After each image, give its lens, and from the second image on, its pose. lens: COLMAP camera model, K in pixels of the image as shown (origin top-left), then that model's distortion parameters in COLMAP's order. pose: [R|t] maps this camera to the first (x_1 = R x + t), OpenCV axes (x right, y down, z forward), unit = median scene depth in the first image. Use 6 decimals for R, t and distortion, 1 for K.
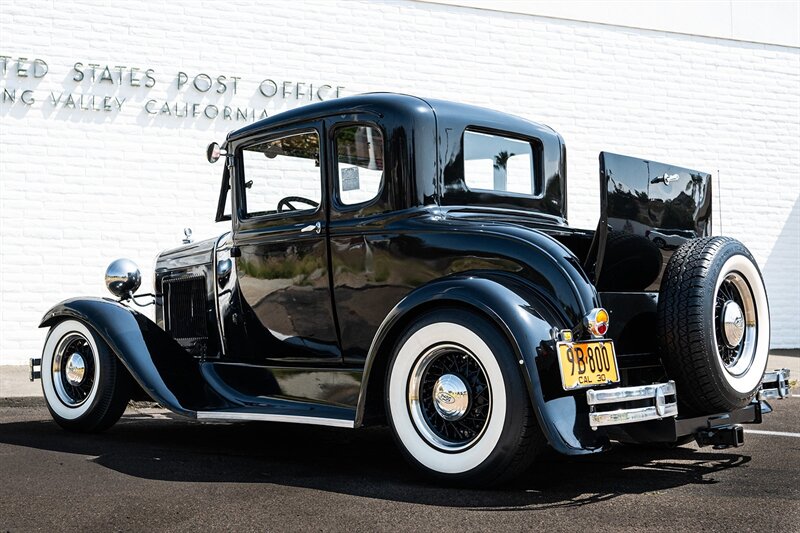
lens RADIAL K [[1052.2, 0, 388.0], [0, 1052.2, 265.7], [0, 0, 1]] dist [0.001470, 0.003254]
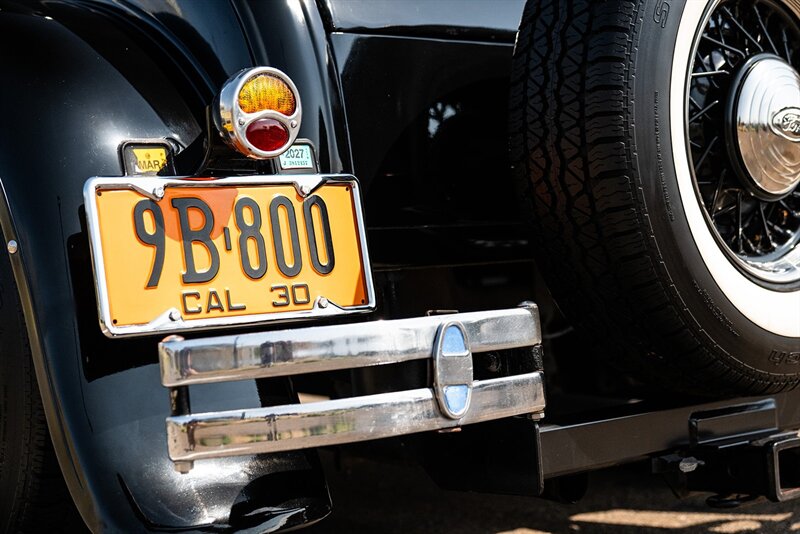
lens RADIAL K [[1612.1, 0, 400.0], [0, 1612.1, 267.0], [0, 0, 1]] dist [0.000948, 0.015793]
pose [[0.995240, -0.013544, -0.096512, 0.263111], [0.021483, 0.996425, 0.081702, 0.055903], [0.095060, -0.083387, 0.991973, 0.496640]]
